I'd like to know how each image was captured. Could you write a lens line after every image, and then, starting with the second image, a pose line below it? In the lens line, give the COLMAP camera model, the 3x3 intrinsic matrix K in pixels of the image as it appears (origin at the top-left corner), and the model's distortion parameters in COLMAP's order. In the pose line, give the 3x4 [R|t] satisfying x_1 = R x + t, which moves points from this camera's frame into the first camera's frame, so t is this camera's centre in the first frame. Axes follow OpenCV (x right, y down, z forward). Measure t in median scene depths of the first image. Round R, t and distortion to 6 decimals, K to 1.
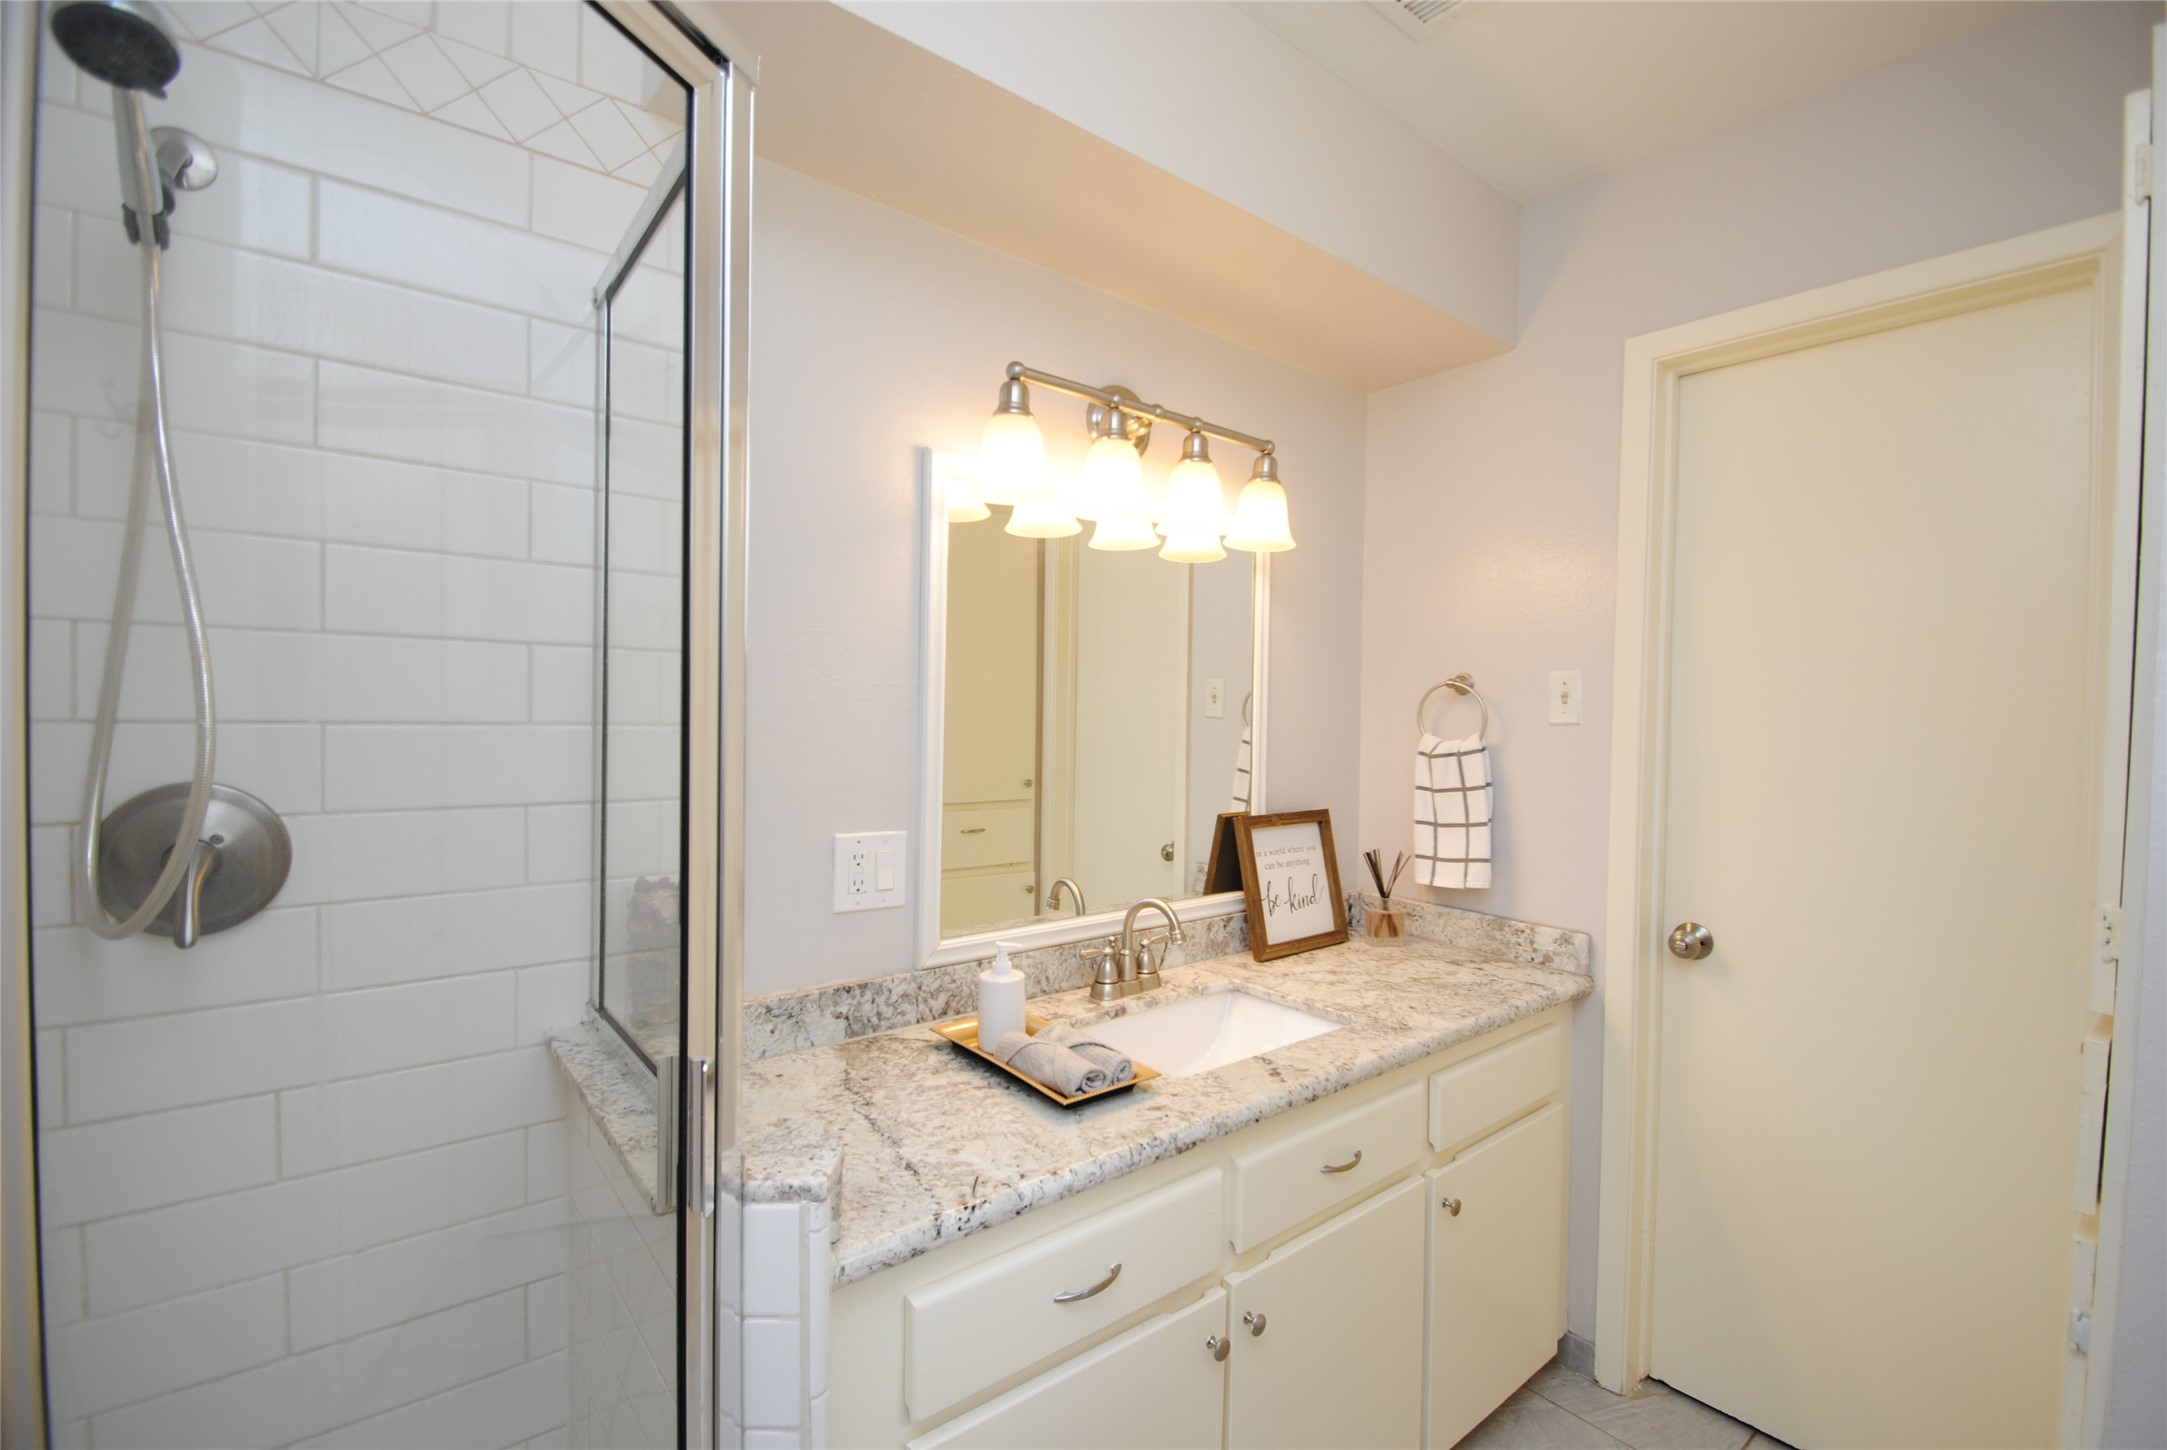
lens RADIAL K [[947.3, 0, 1101.9], [0, 947.3, 734.1], [0, 0, 1]] dist [0.015923, -0.017346]
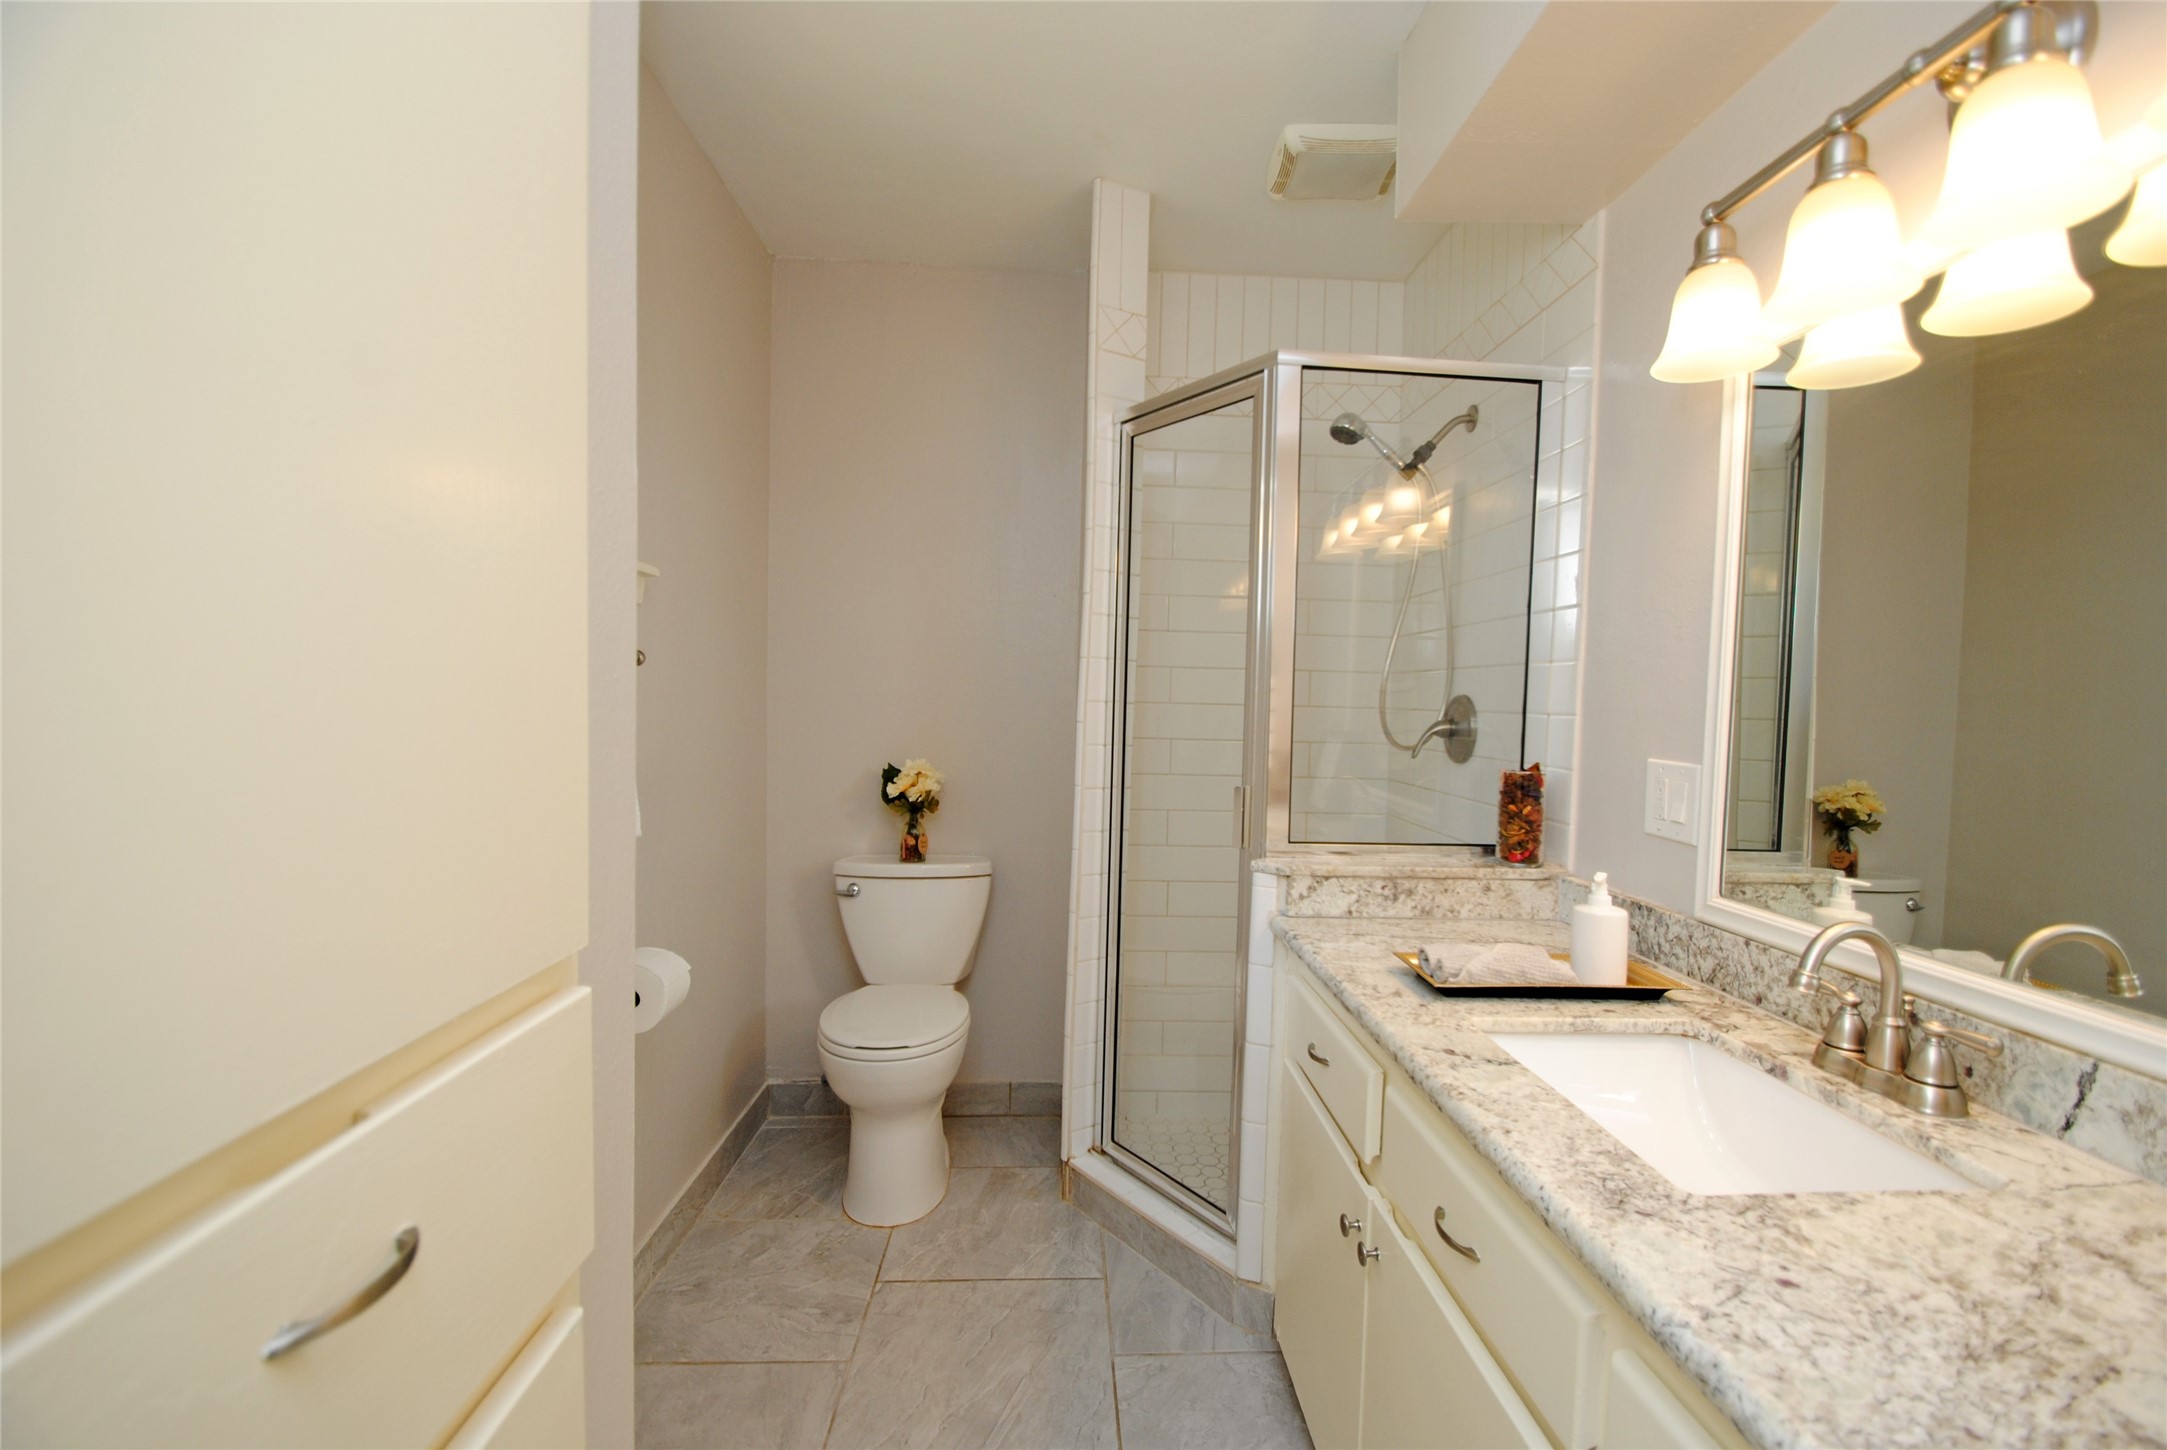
lens RADIAL K [[947.3, 0, 1101.9], [0, 947.3, 734.1], [0, 0, 1]] dist [0.015923, -0.017346]
pose [[-0.603786, -0.006575, -0.797120, 0.894641], [-0.053291, 0.998062, 0.032134, 0.073753], [0.795363, 0.061881, -0.602966, 1.106357]]
